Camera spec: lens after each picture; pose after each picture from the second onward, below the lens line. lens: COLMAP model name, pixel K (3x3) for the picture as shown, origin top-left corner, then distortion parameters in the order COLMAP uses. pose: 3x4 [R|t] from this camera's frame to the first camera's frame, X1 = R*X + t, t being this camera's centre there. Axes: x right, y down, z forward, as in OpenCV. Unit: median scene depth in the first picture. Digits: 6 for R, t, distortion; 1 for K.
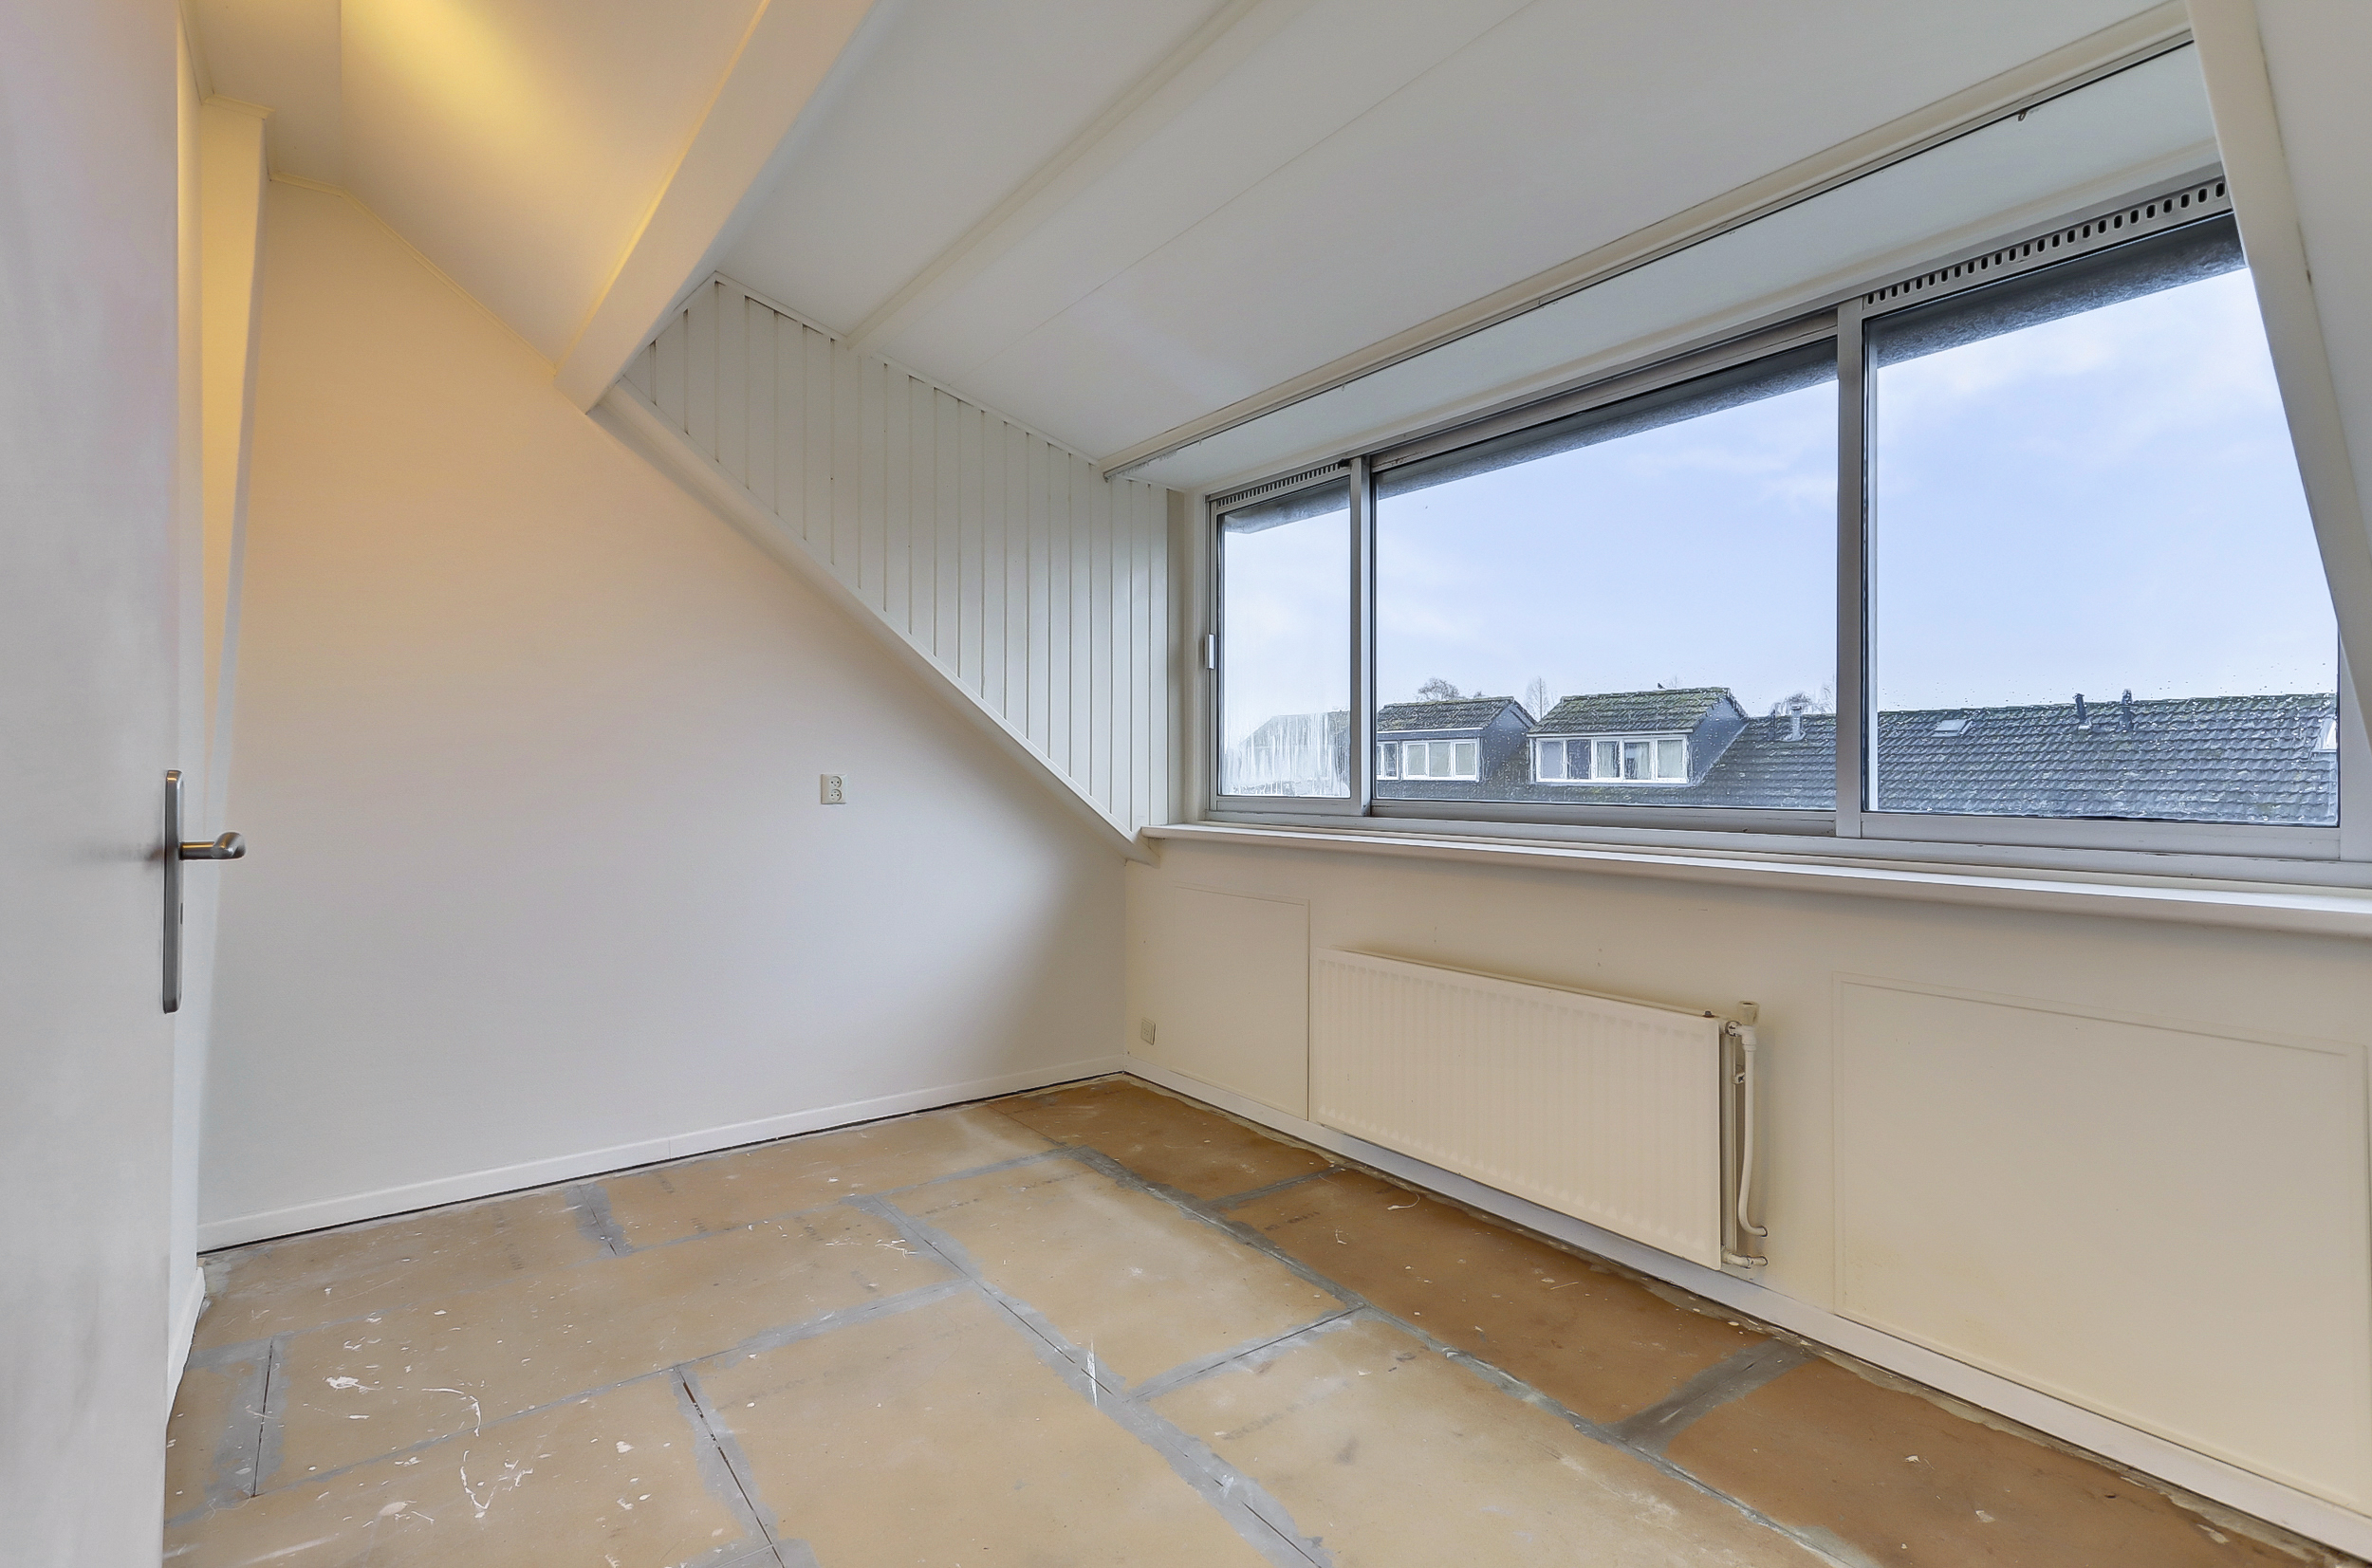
lens RADIAL K [[1131.0, 0, 1188.7], [0, 1131.0, 771.5], [0, 0, 1]] dist [0.011455, 0.005055]
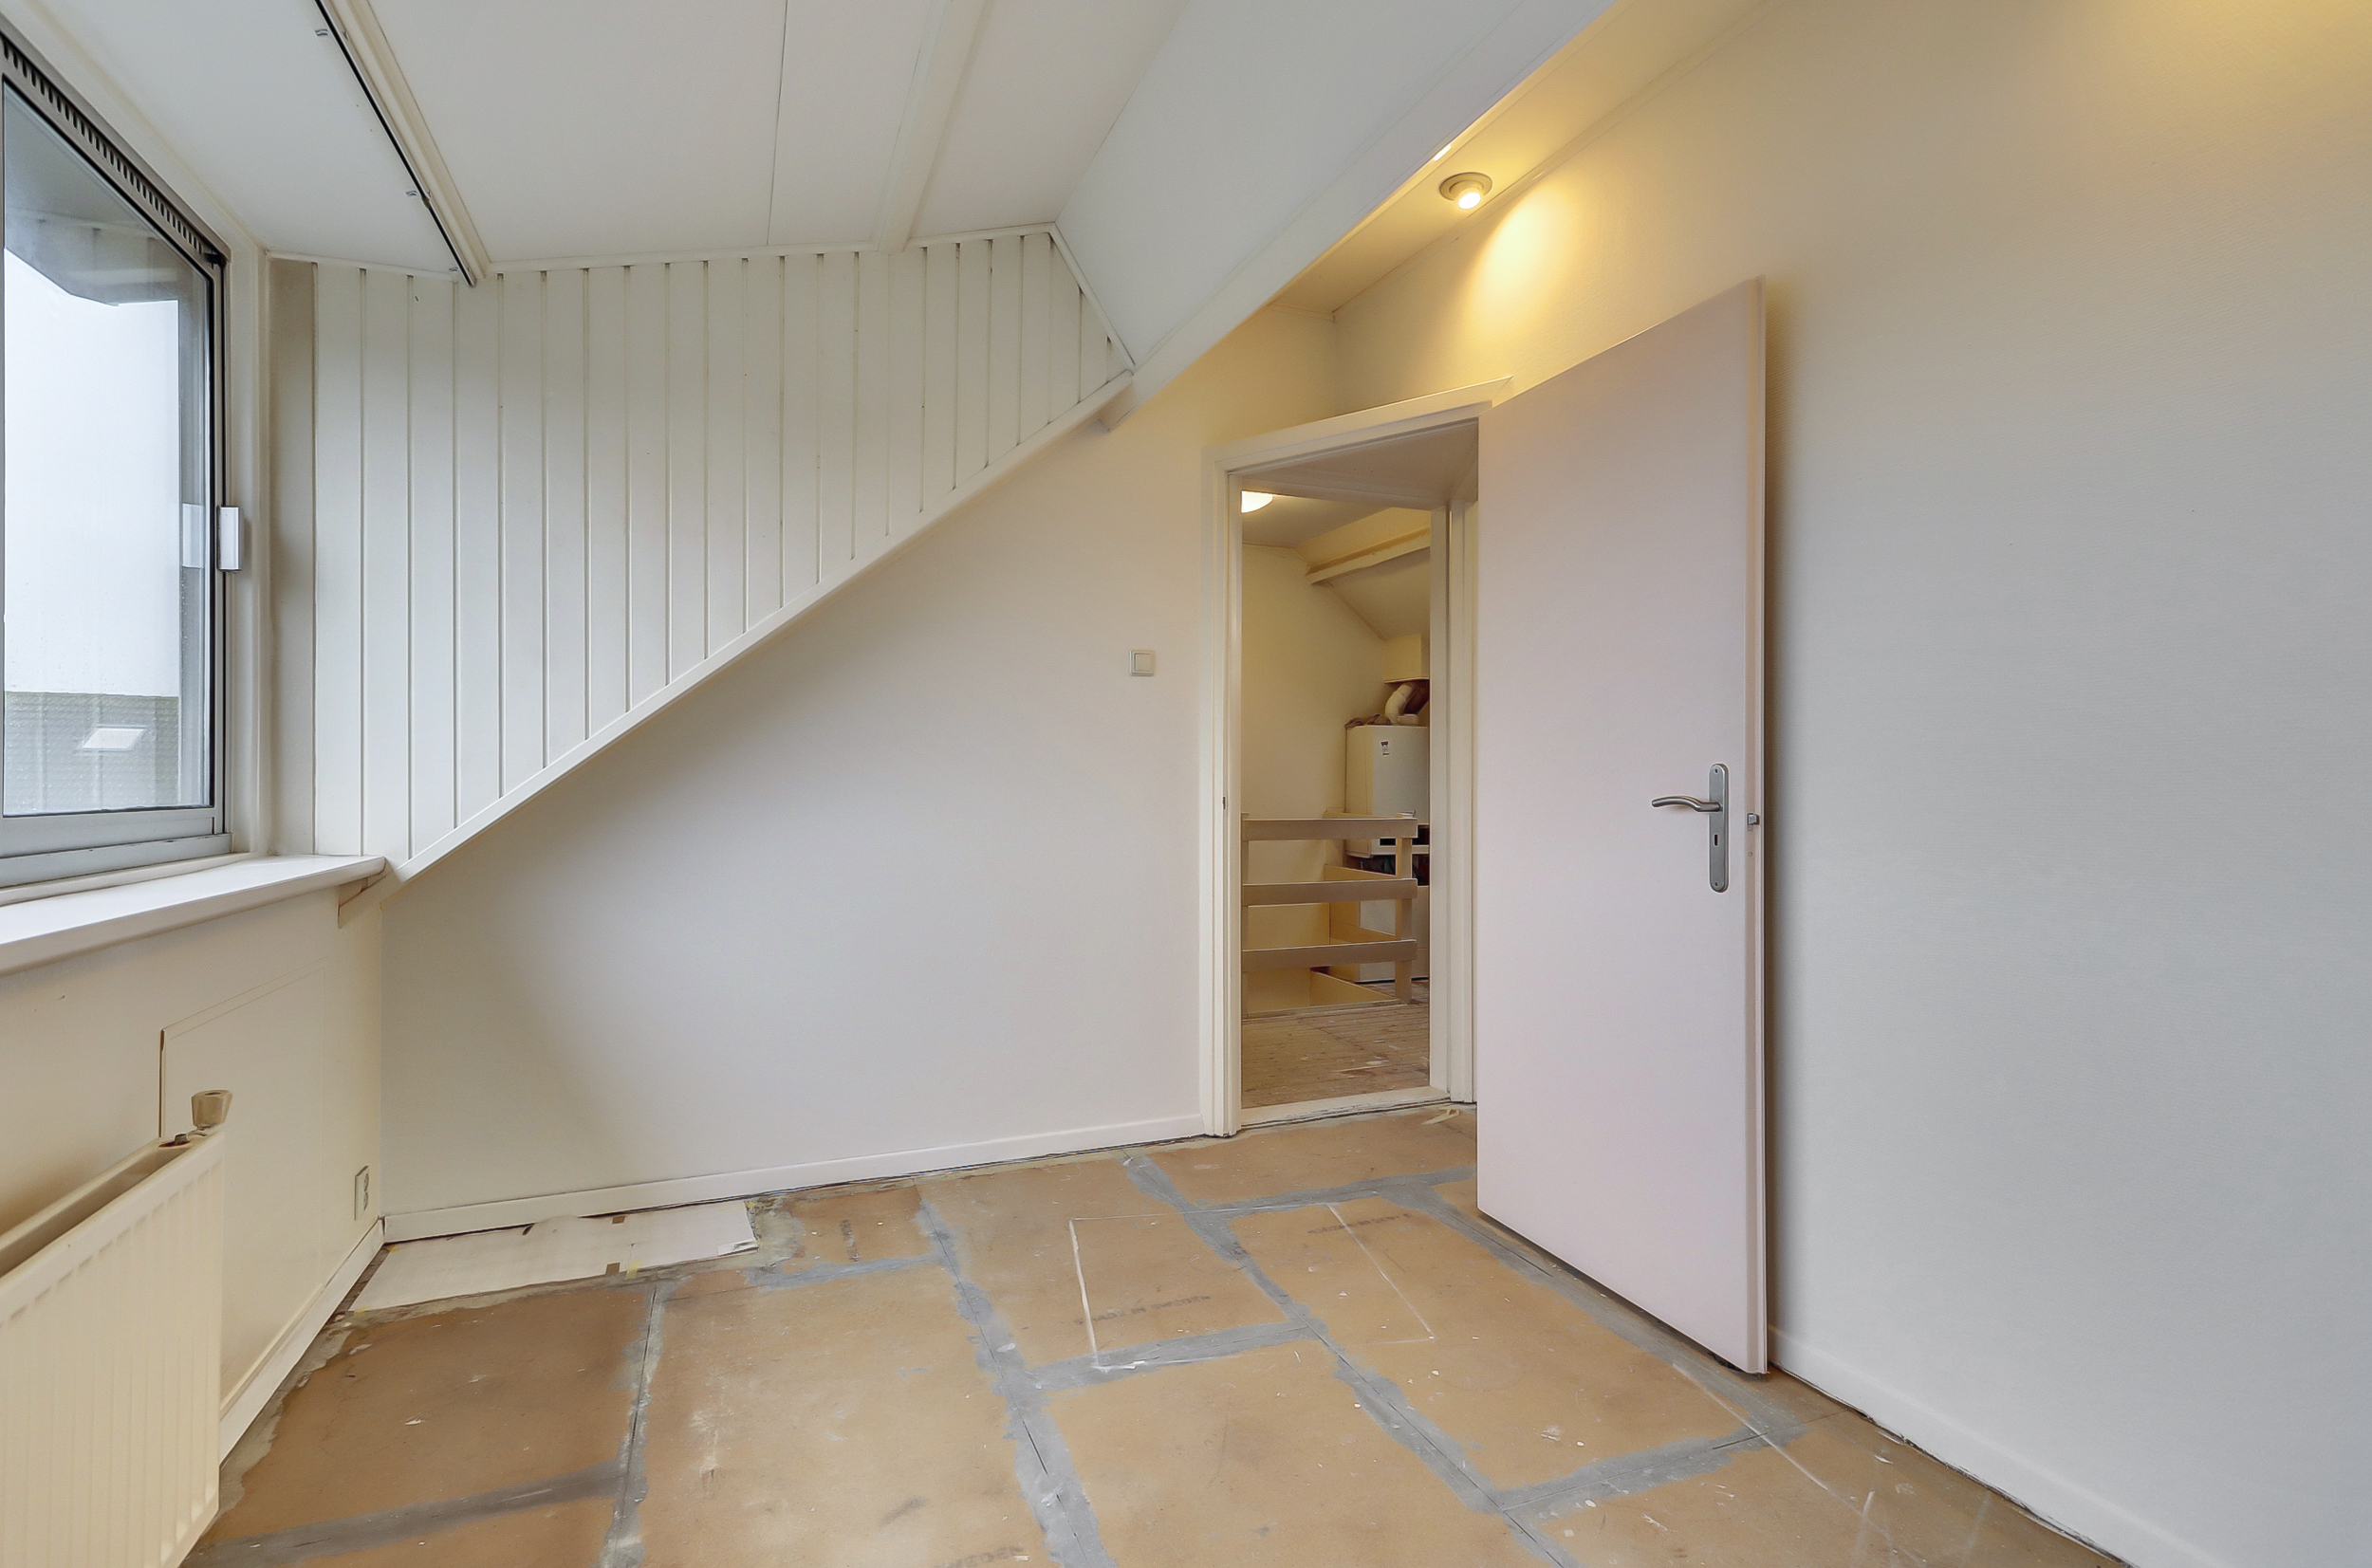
lens RADIAL K [[1131.0, 0, 1186.7], [0, 1131.0, 780.2], [0, 0, 1]] dist [0.011455, 0.005055]
pose [[-0.968133, -0.004471, 0.250395, -0.309200], [-0.003262, 0.999981, 0.005243, 0.008789], [-0.250414, 0.004260, -0.968130, 1.850492]]
